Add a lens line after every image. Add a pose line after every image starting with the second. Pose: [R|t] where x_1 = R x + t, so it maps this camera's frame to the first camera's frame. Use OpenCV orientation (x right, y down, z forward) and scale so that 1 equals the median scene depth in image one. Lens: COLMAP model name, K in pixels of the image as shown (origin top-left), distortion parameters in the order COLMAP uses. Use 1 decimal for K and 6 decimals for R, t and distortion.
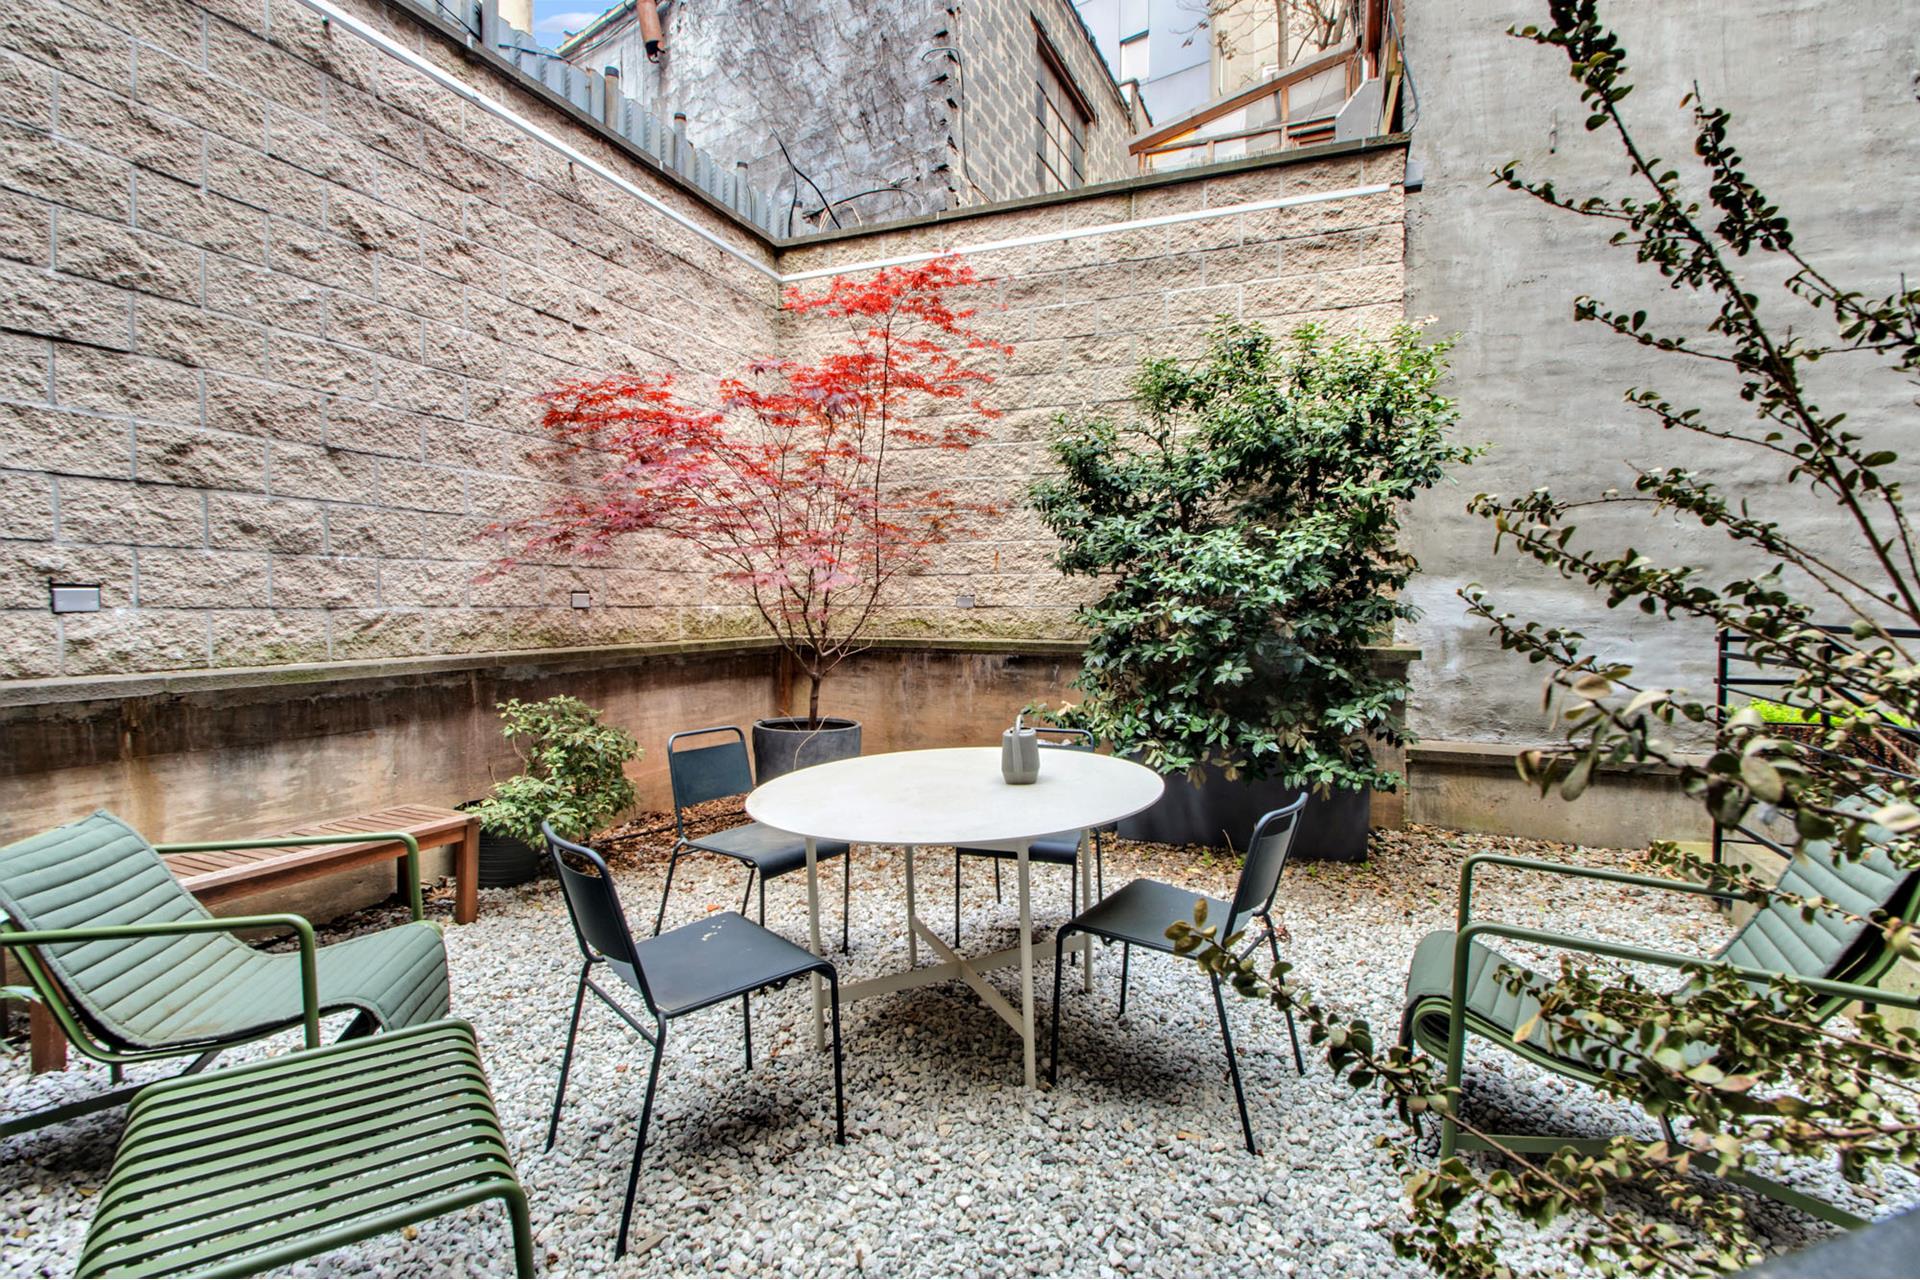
lens RADIAL K [[901.3, 0, 964.0], [0, 901.3, 640.5], [0, 0, 1]] dist [0.000528, -0.013561]
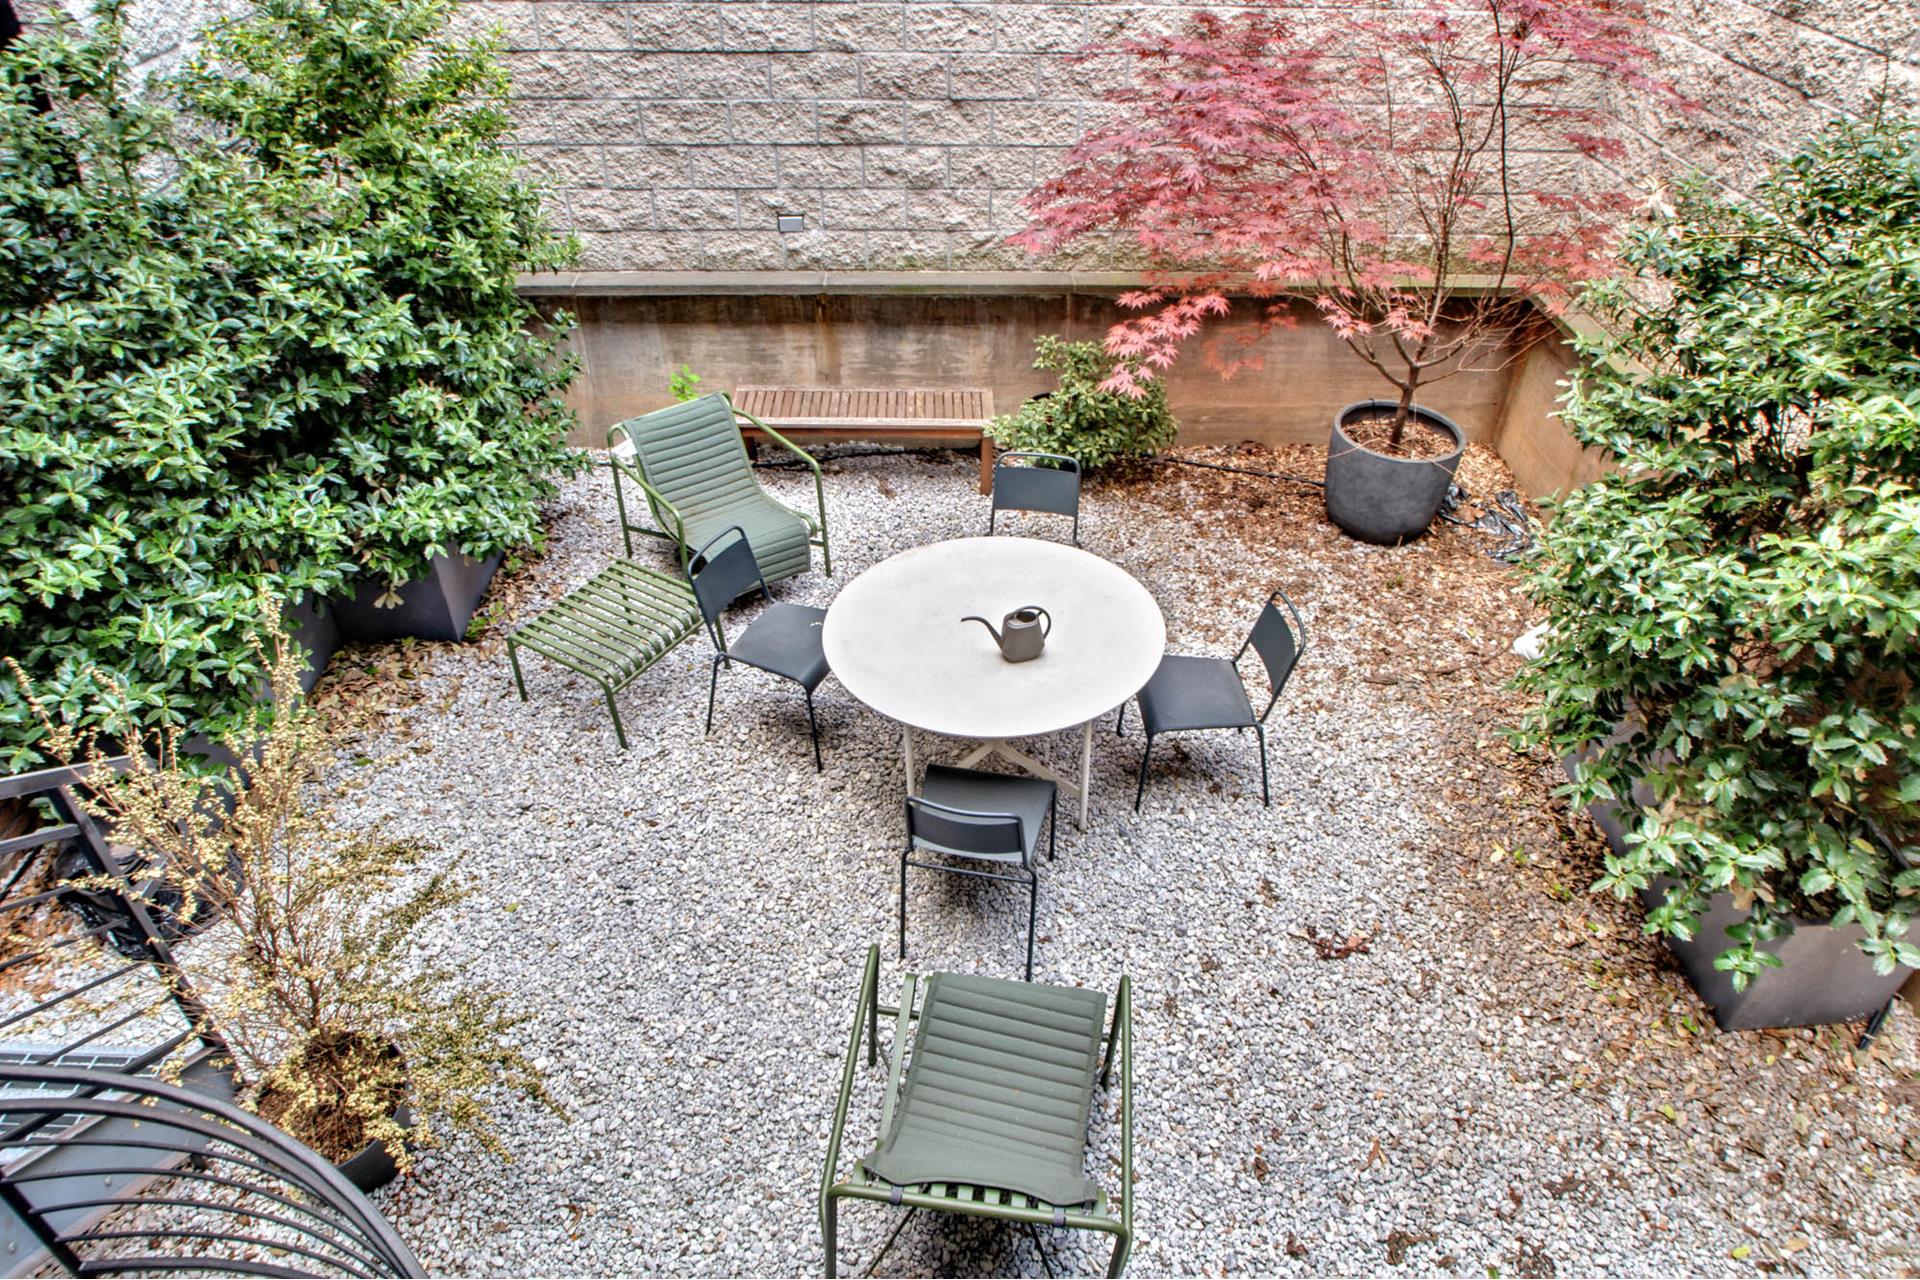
lens RADIAL K [[1212.7, 0, 950.7], [0, 1212.7, 629.1], [0, 0, 1]] dist [-0.032378, 0.002661]
pose [[0.395847, 0.558187, -0.729200, 0.695229], [-0.046824, 0.805297, 0.591020, -0.479922], [0.917122, -0.199809, 0.344911, 0.239528]]
